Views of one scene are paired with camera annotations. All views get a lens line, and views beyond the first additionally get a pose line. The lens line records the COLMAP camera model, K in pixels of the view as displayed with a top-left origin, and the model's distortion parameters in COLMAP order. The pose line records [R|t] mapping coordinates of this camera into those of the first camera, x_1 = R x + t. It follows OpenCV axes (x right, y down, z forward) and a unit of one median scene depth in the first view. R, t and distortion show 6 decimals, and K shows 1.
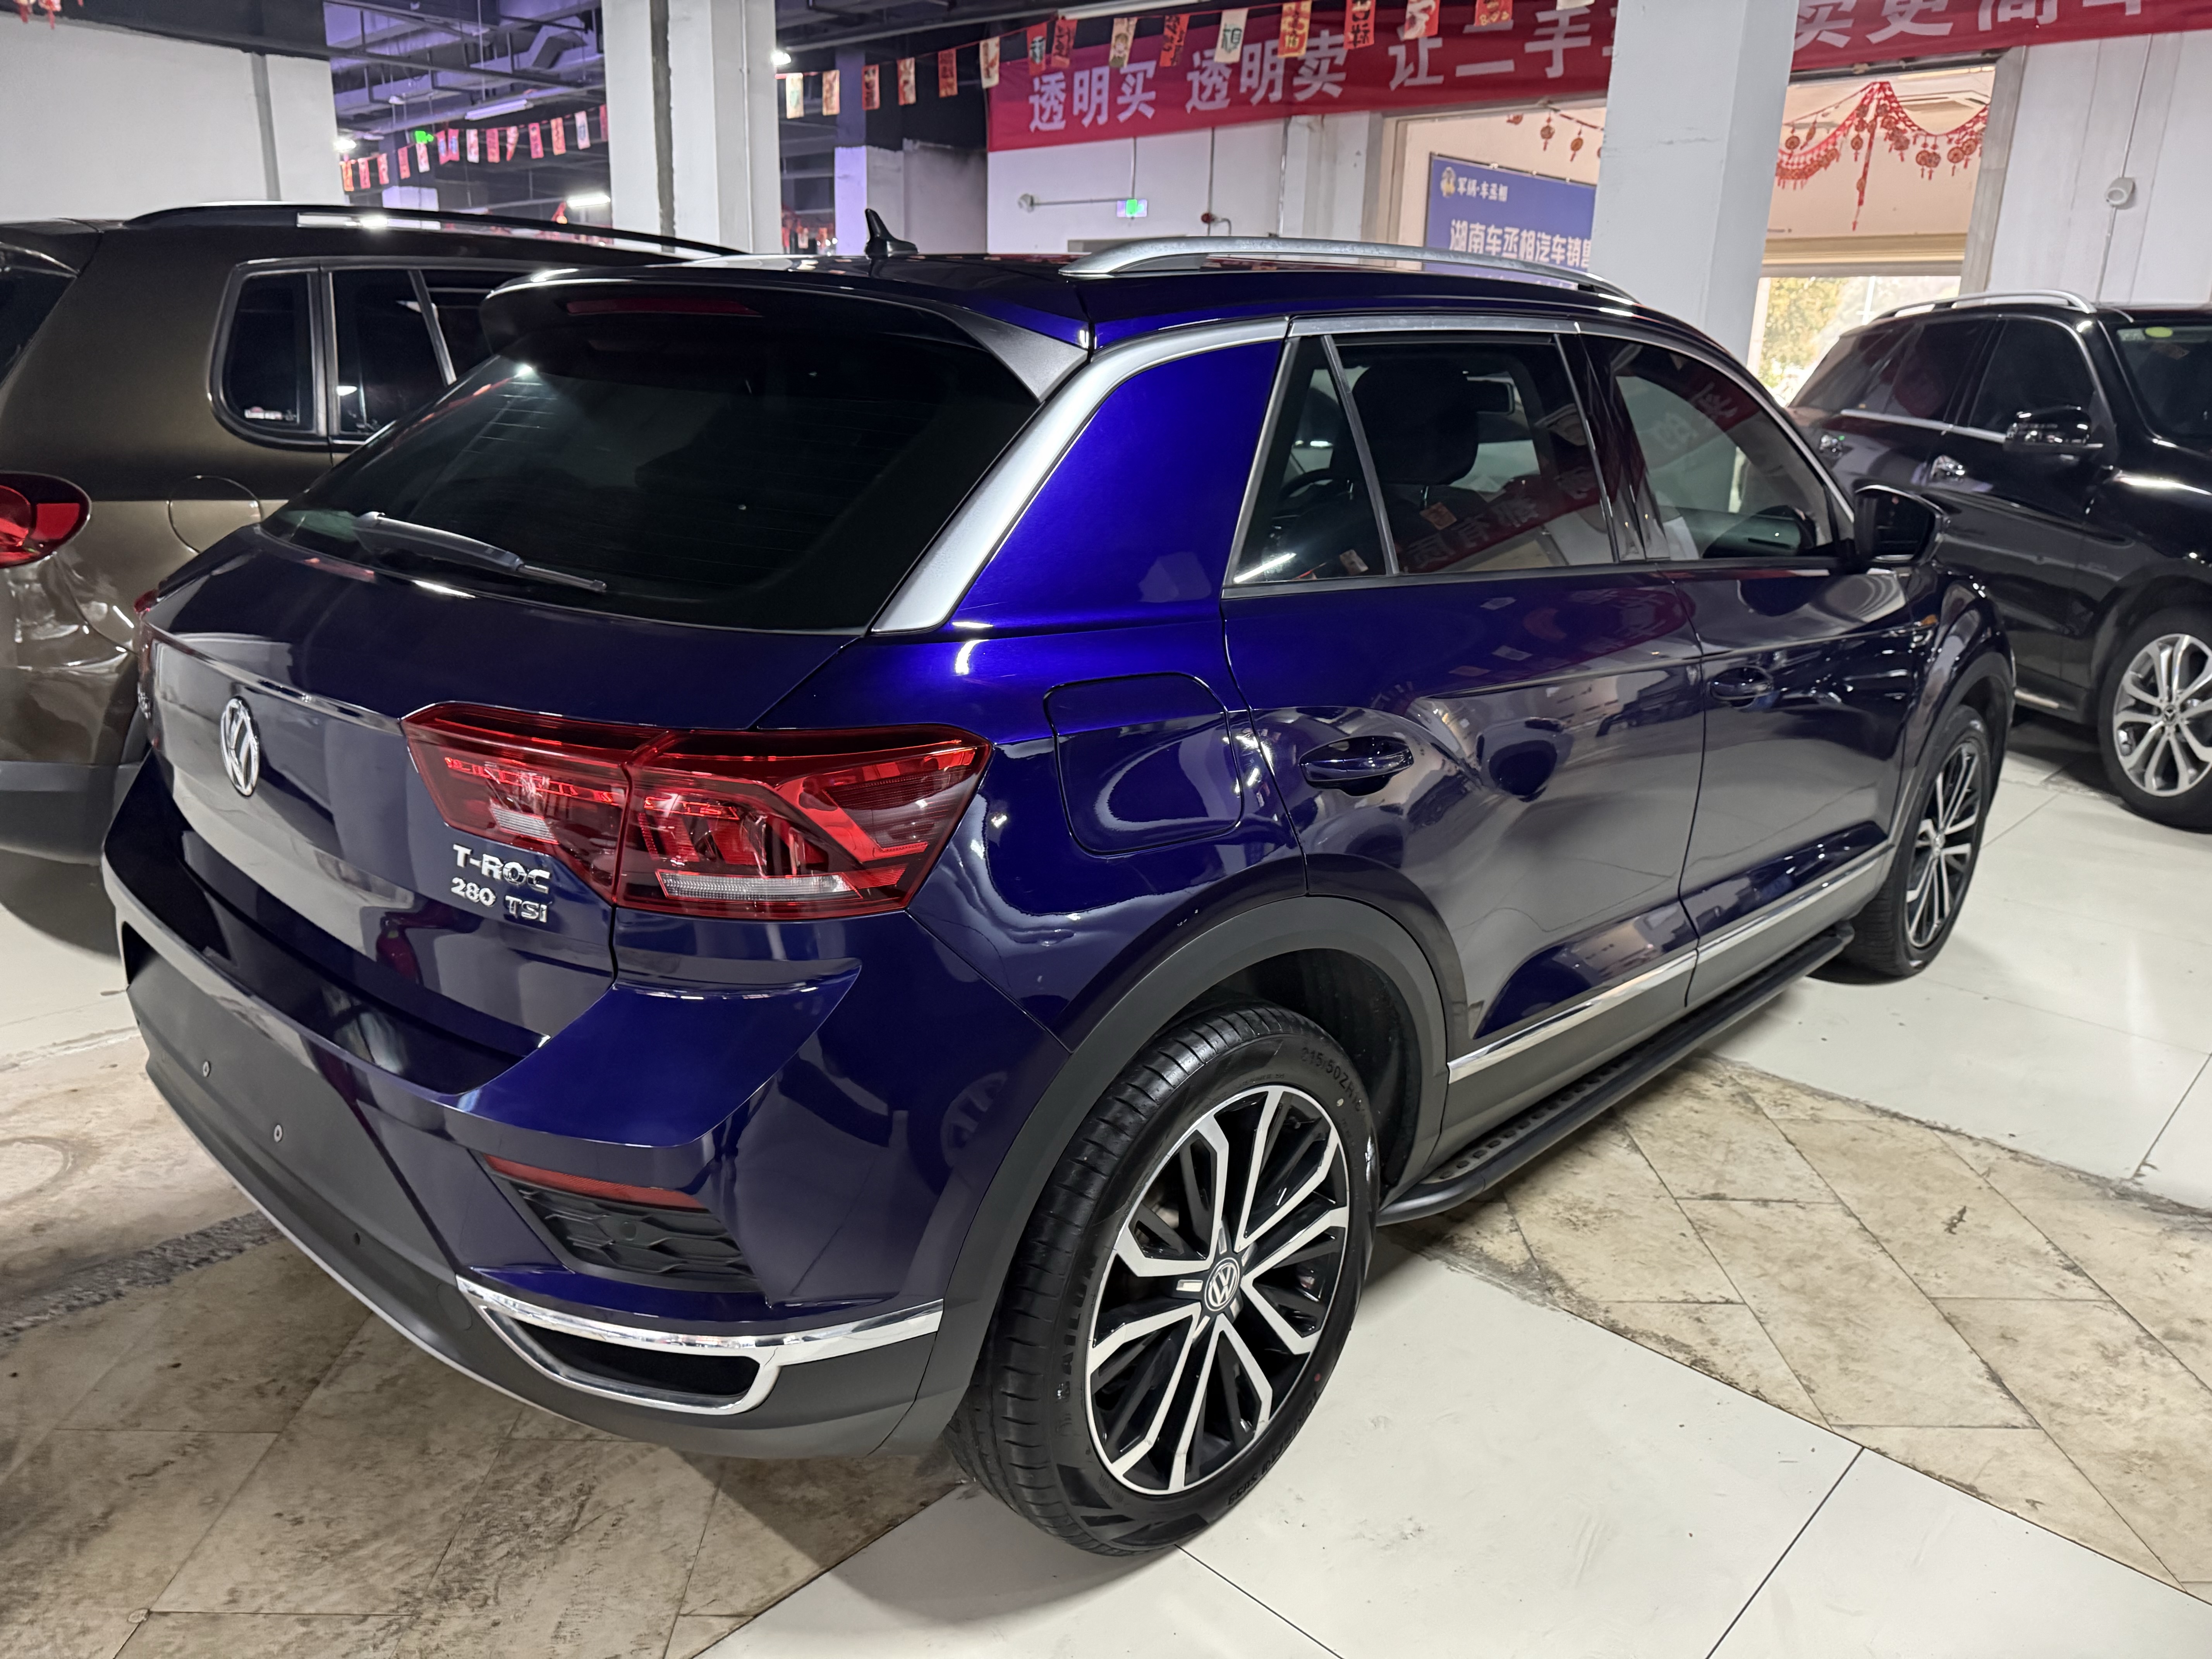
lens RADIAL K [[1612.7, 0, 1043.2], [0, 1612.7, 886.0], [0, 0, 1]] dist [0.002168, -0.000586]
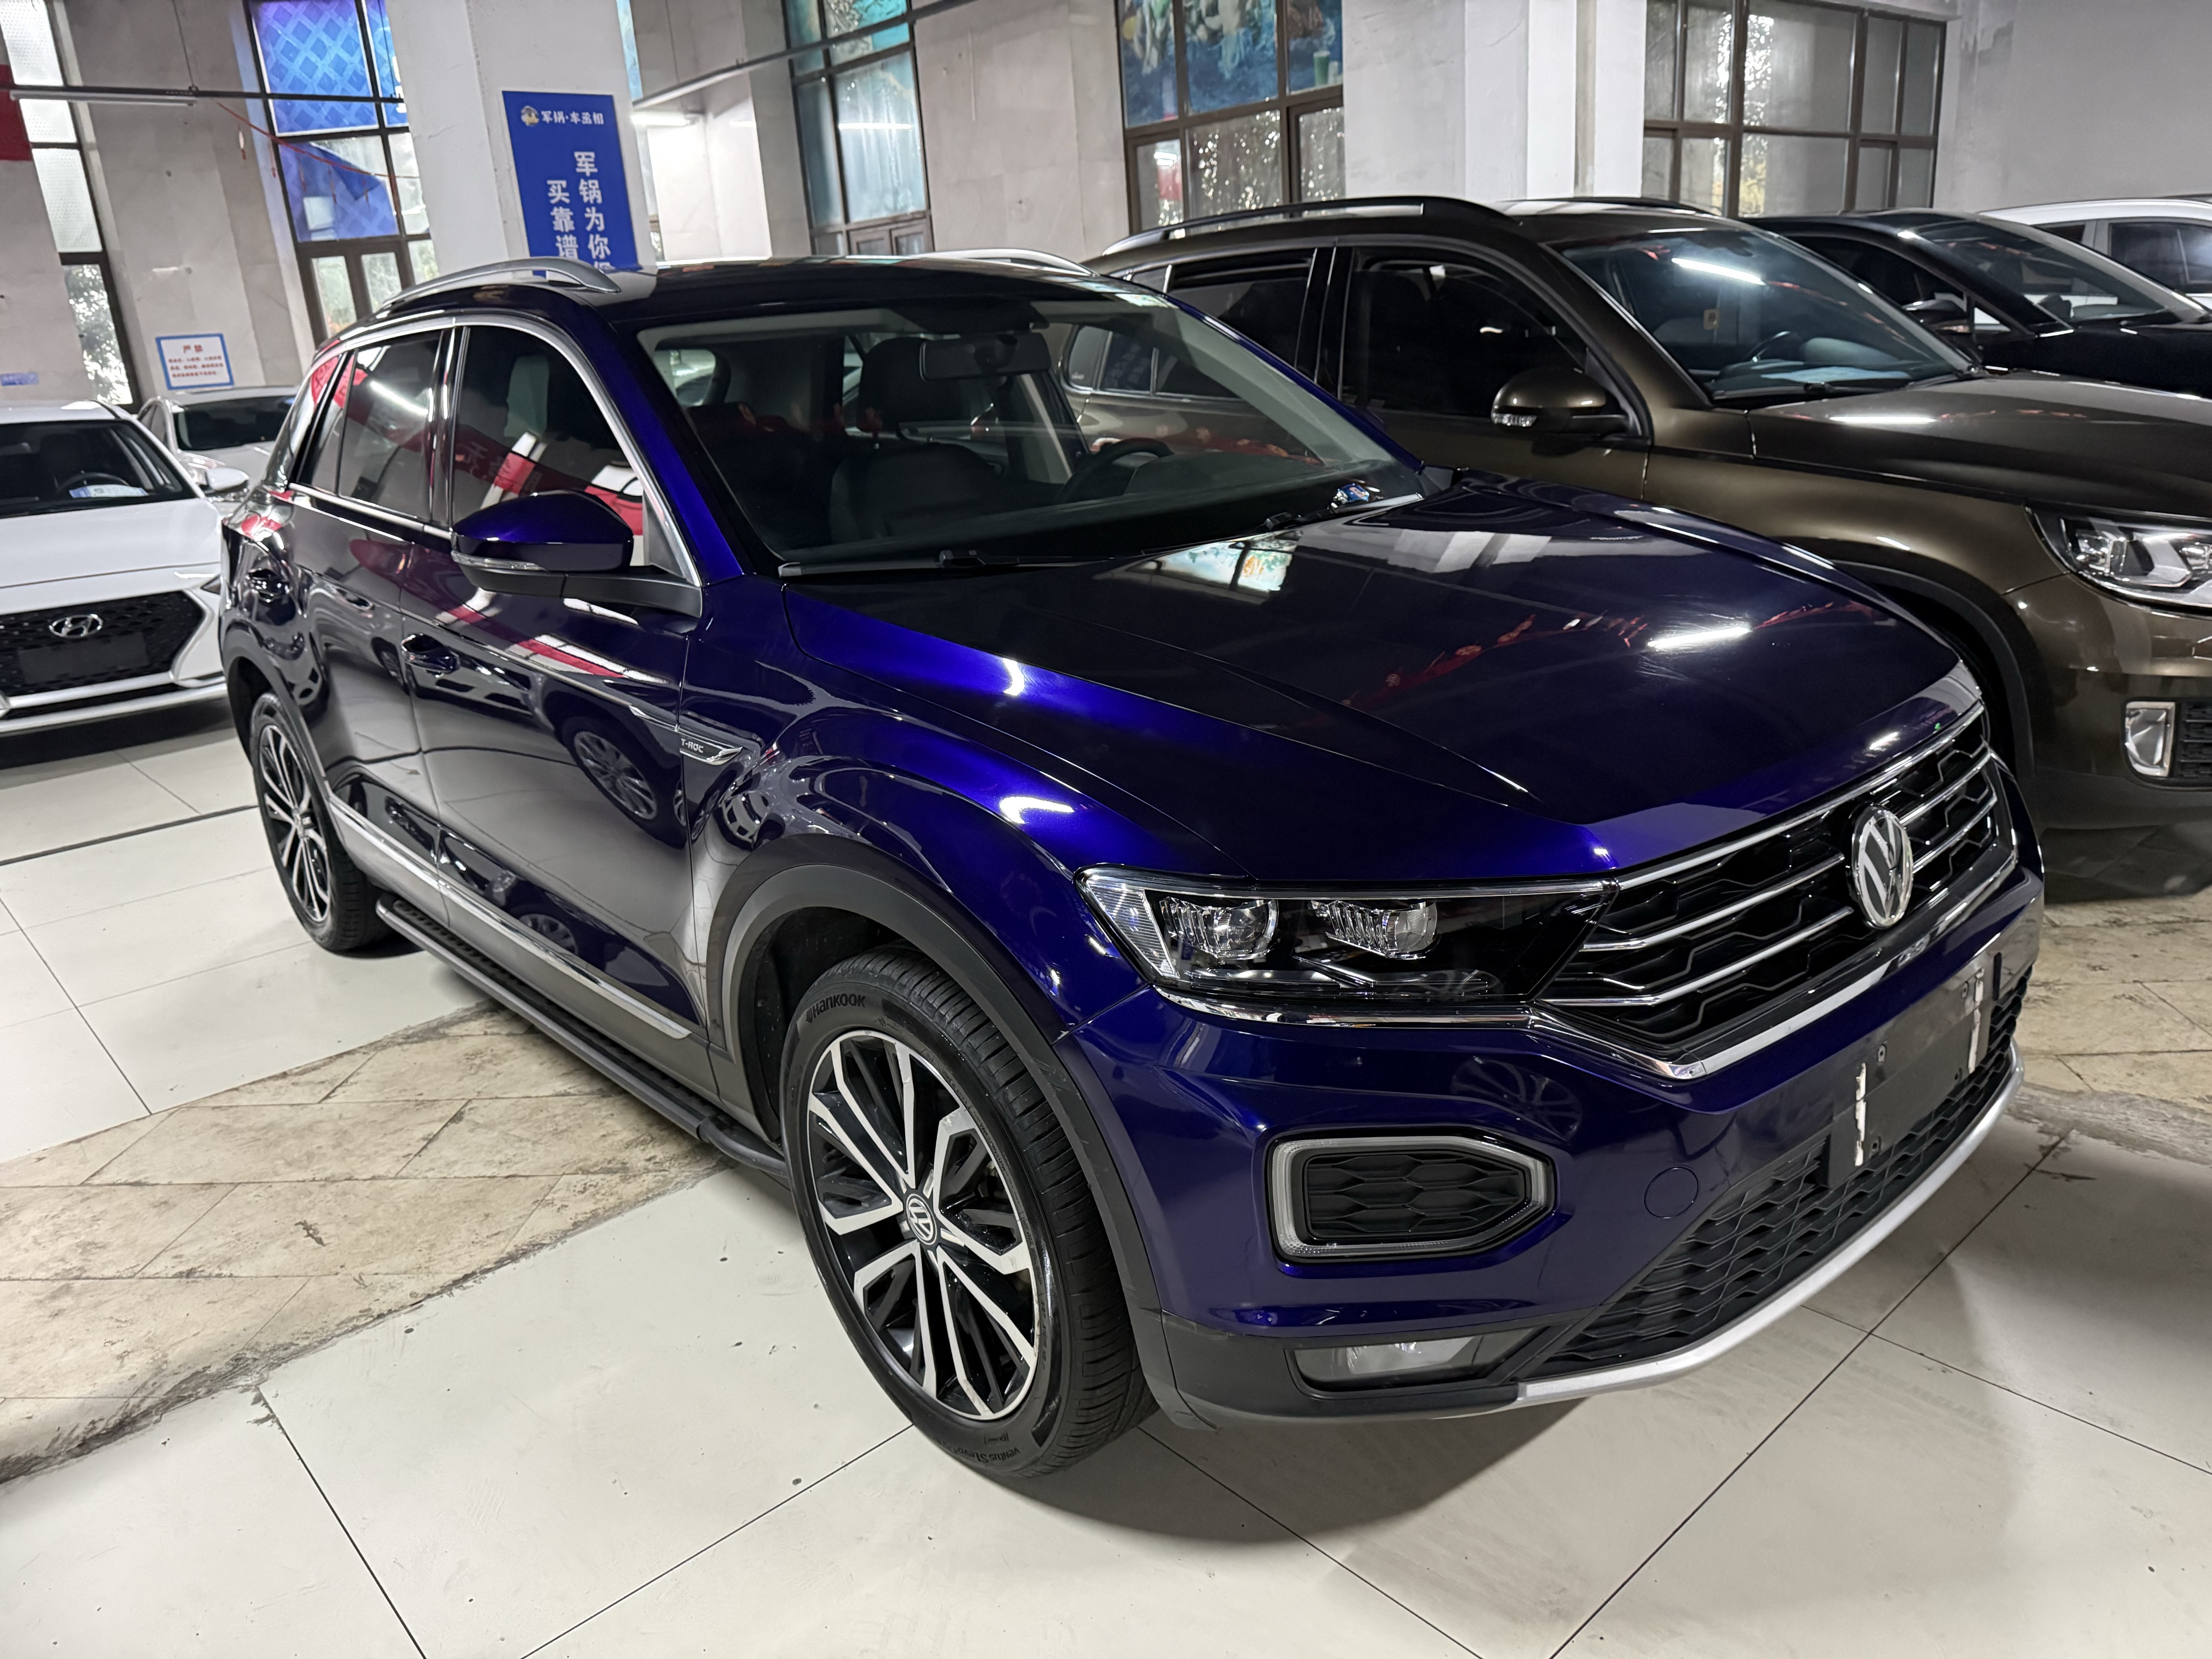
lens RADIAL K [[1612.7, 0, 1104.5], [0, 1612.7, 836.0], [0, 0, 1]] dist [0.002168, -0.000586]
pose [[-0.102666, 0.277213, -0.955308, 0.691413], [-0.243755, 0.924089, 0.294350, -0.206965], [0.964387, 0.263081, -0.027300, 0.715808]]
